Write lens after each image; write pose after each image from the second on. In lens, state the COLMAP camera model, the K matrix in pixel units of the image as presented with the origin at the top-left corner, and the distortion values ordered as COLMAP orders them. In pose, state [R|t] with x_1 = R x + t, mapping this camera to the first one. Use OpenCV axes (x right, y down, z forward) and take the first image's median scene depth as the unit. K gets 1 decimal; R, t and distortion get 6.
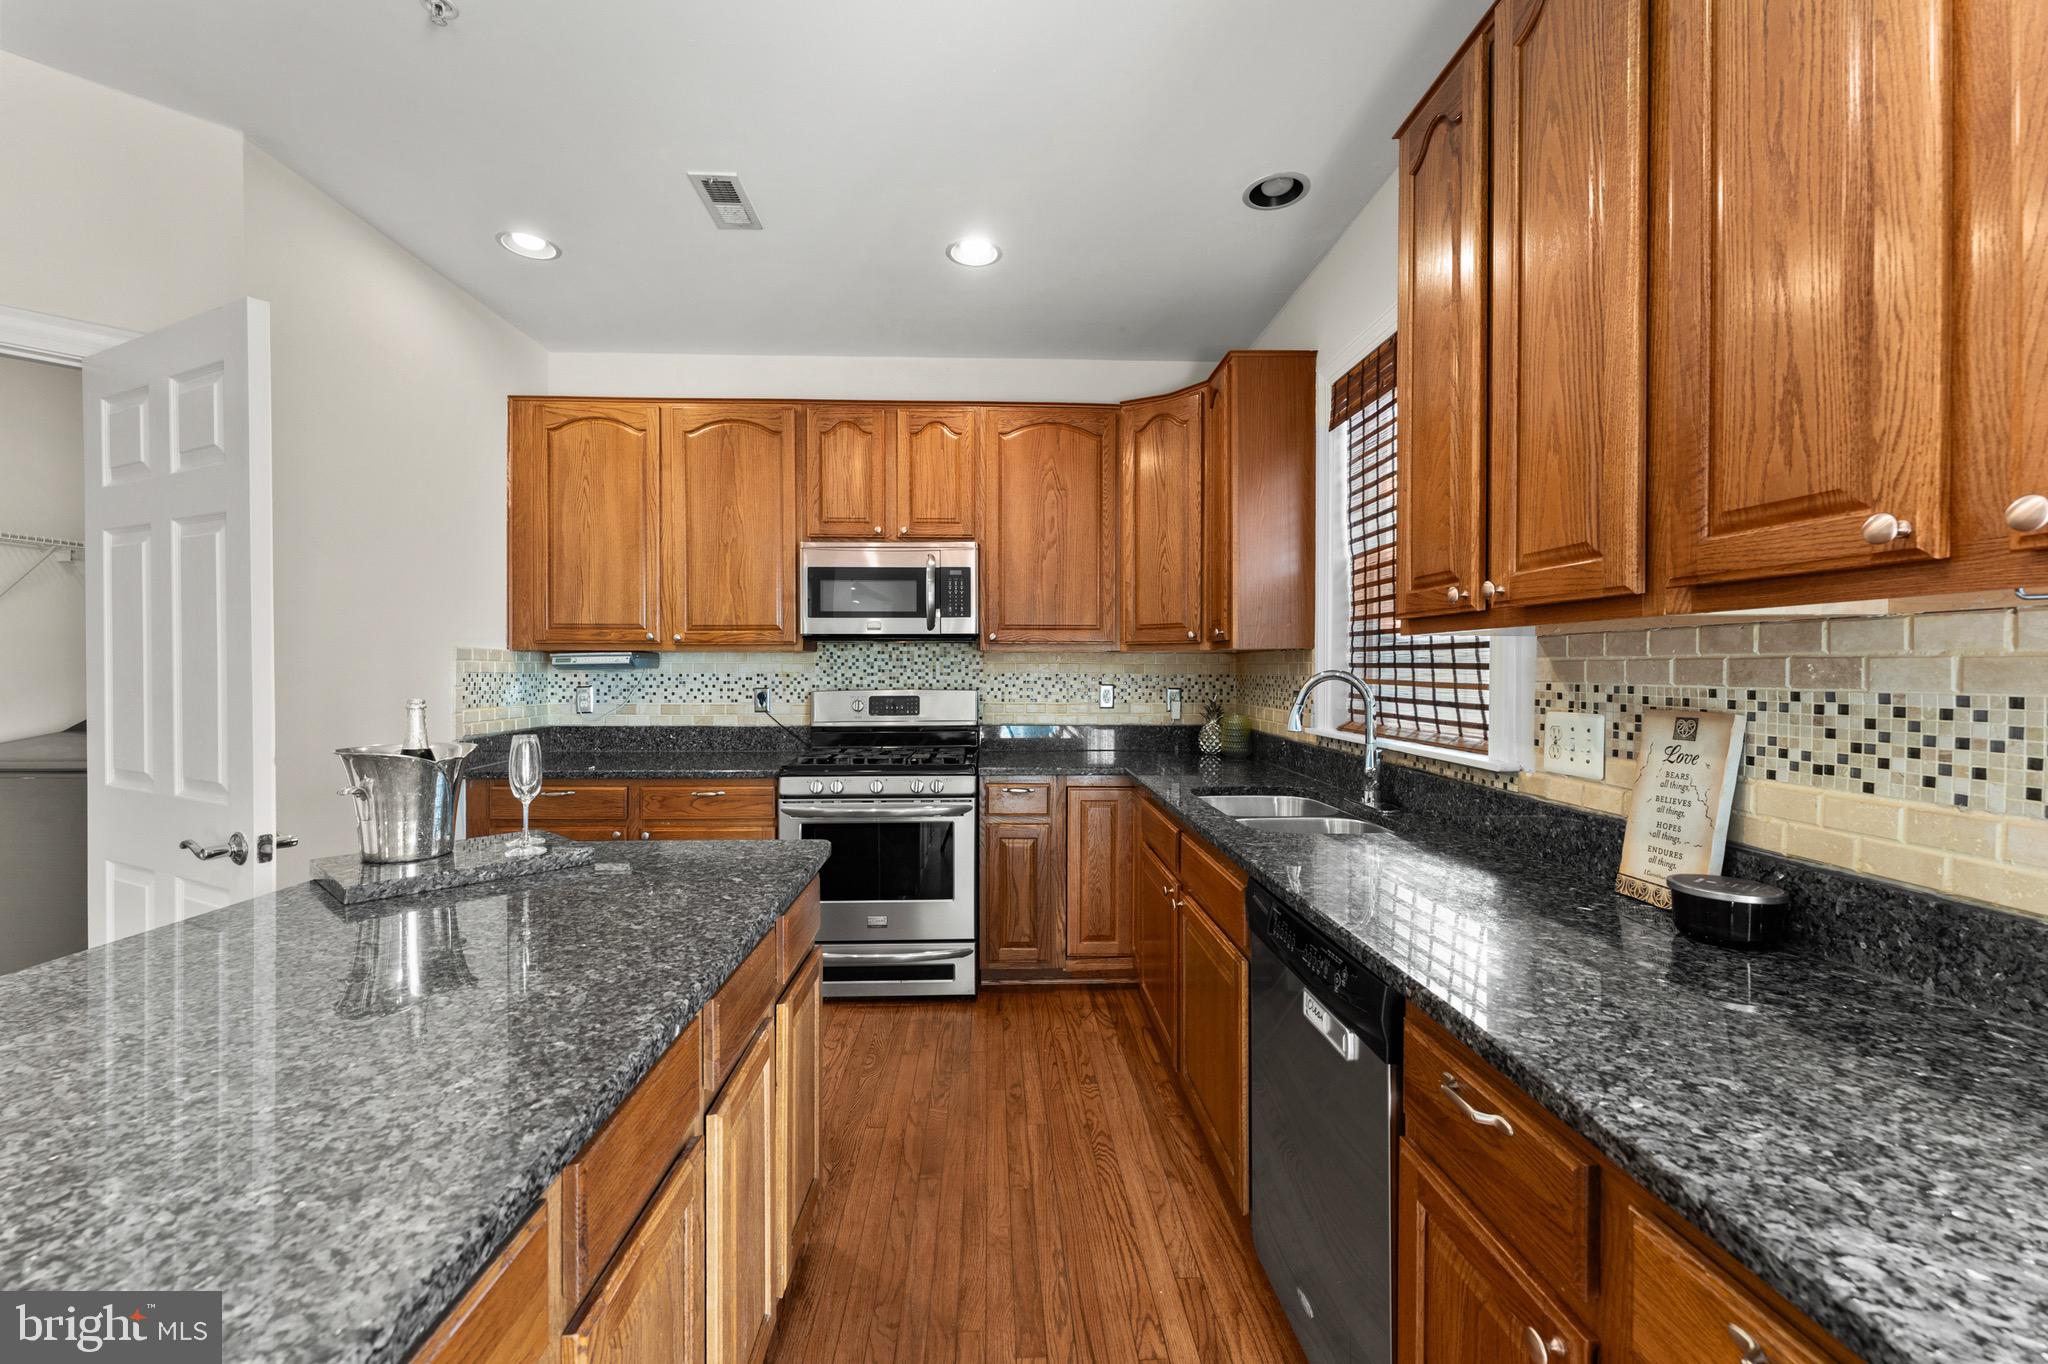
lens RADIAL K [[815.9, 0, 1016.9], [0, 815.9, 670.9], [0, 0, 1]] dist [0.002772, -0.001070]
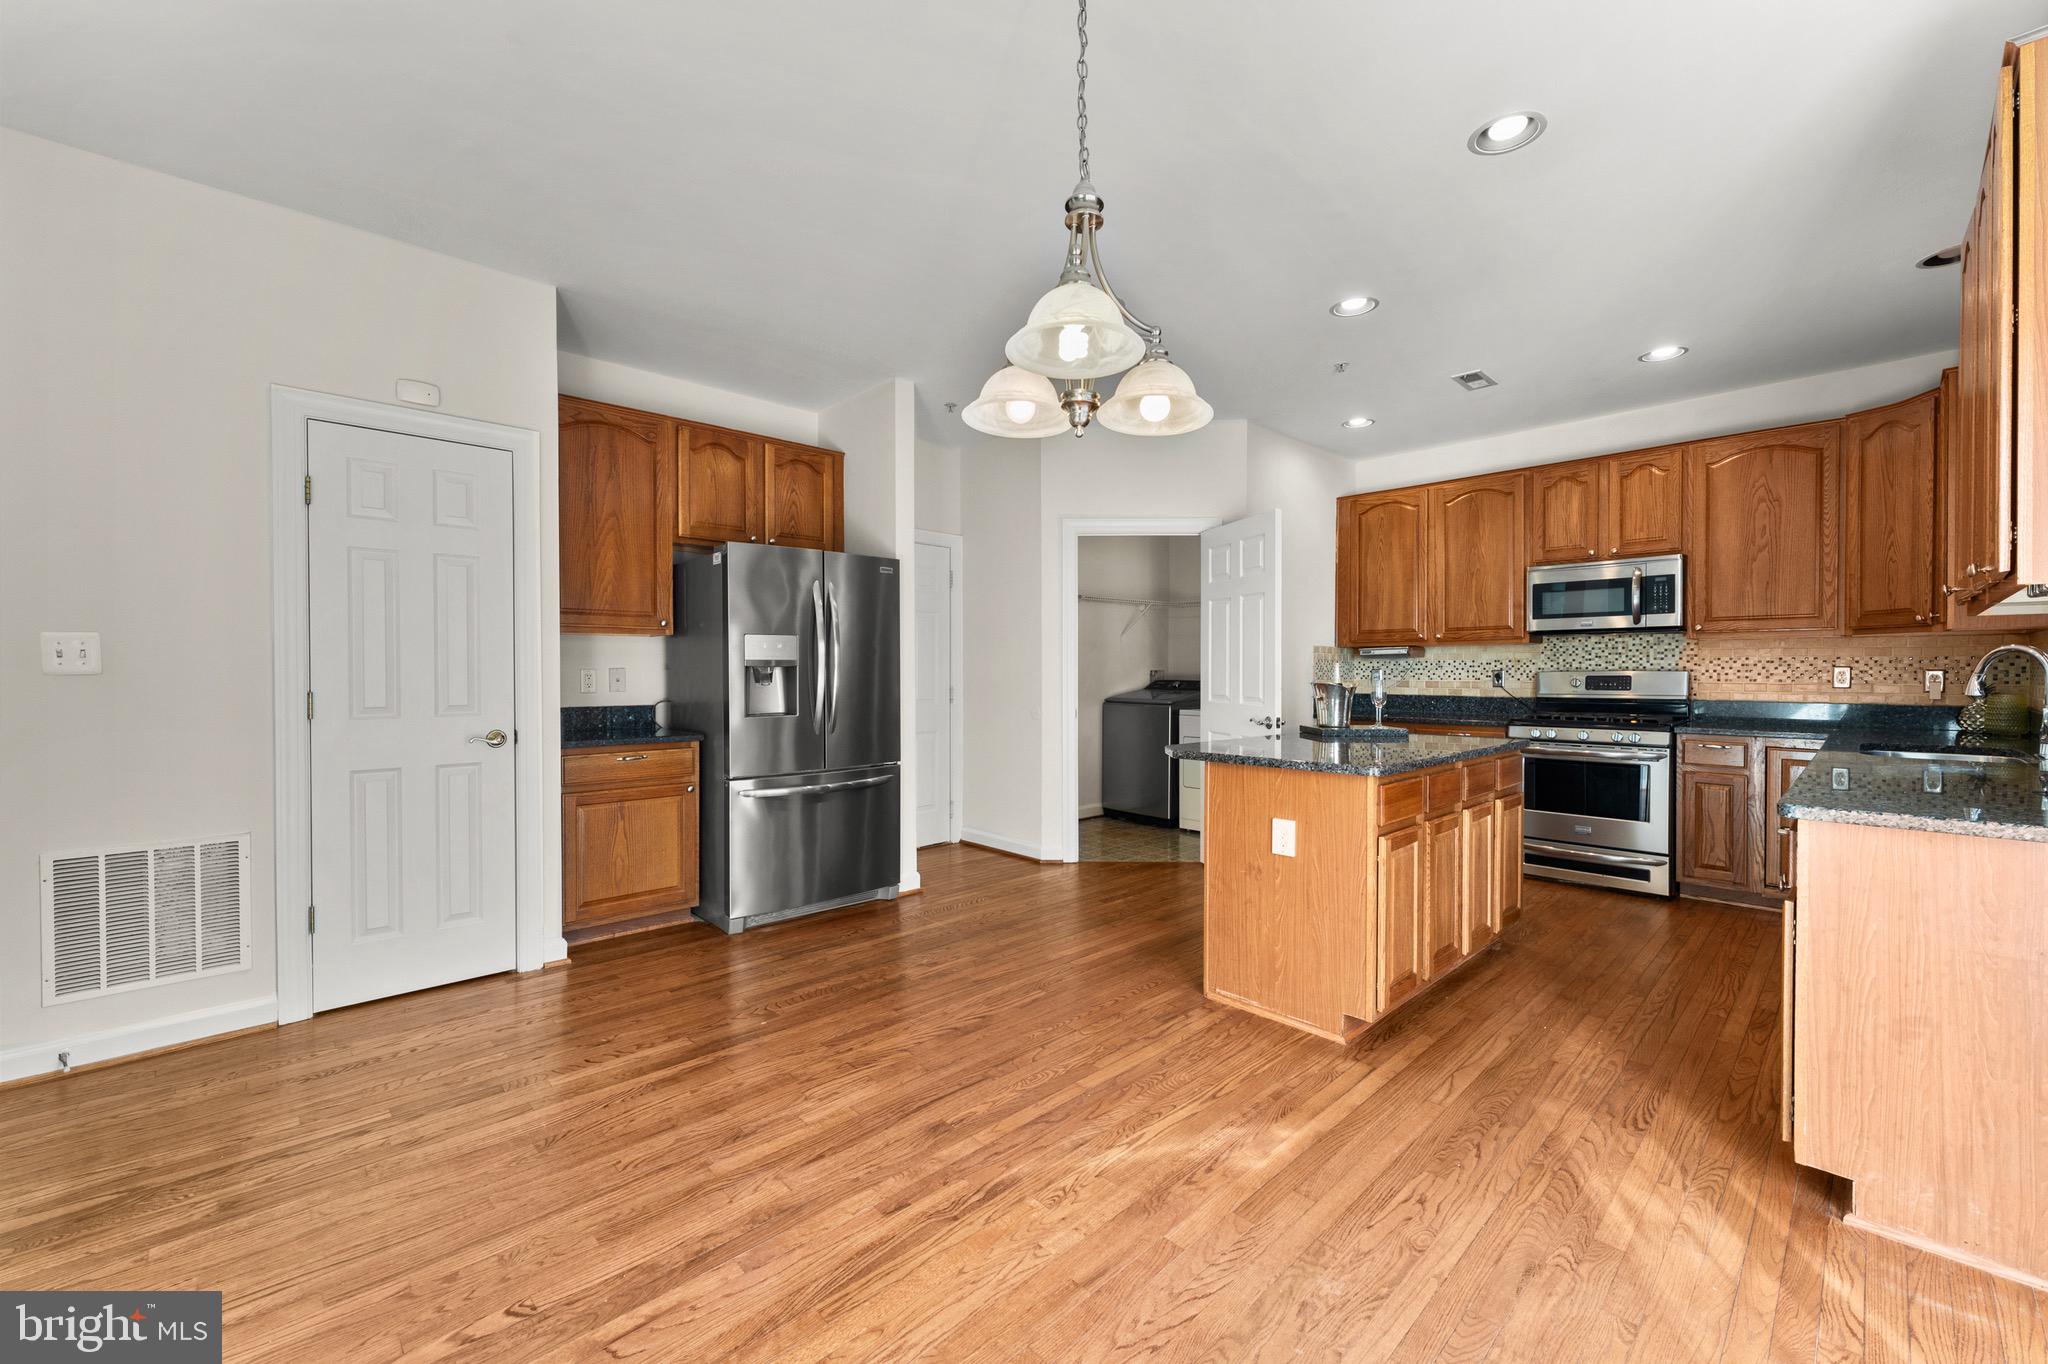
lens RADIAL K [[815.9, 0, 1025.0], [0, 815.9, 685.7], [0, 0, 1]] dist [0.002772, -0.001070]
pose [[0.663574, 0.012563, -0.748006, 0.238476], [-0.000371, 0.999864, 0.016464, 0.029651], [0.748111, -0.010648, 0.663488, -0.654486]]
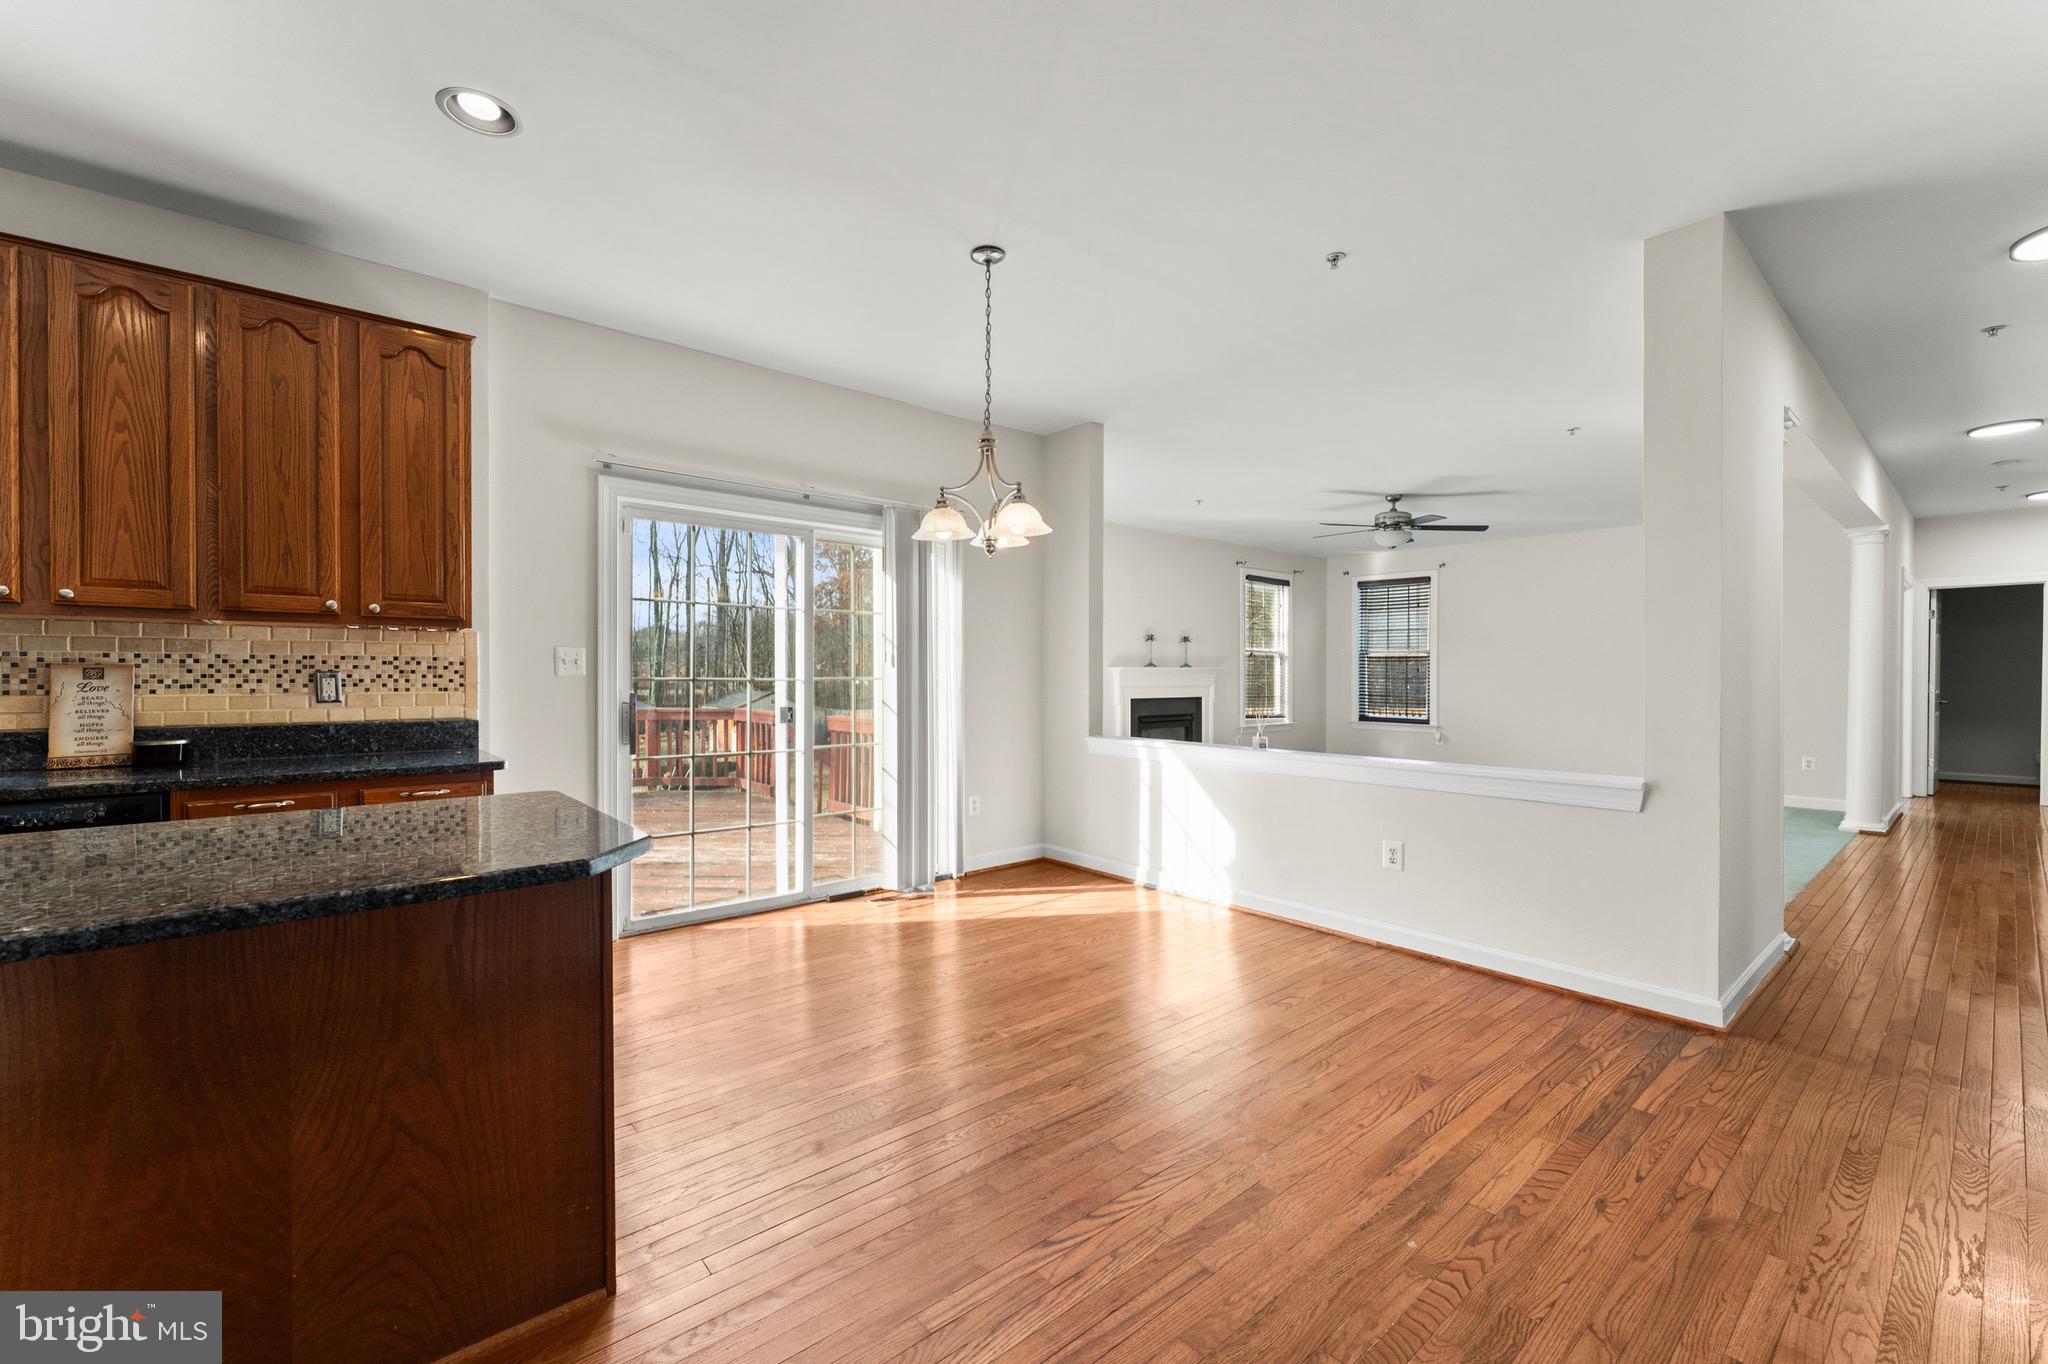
lens RADIAL K [[815.9, 0, 1008.9], [0, 815.9, 668.1], [0, 0, 1]] dist [0.002772, -0.001070]
pose [[-0.615767, 0.012052, 0.787836, -0.810871], [0.006354, 0.999926, -0.010330, 0.037510], [-0.787903, -0.001355, -0.615798, 0.205294]]
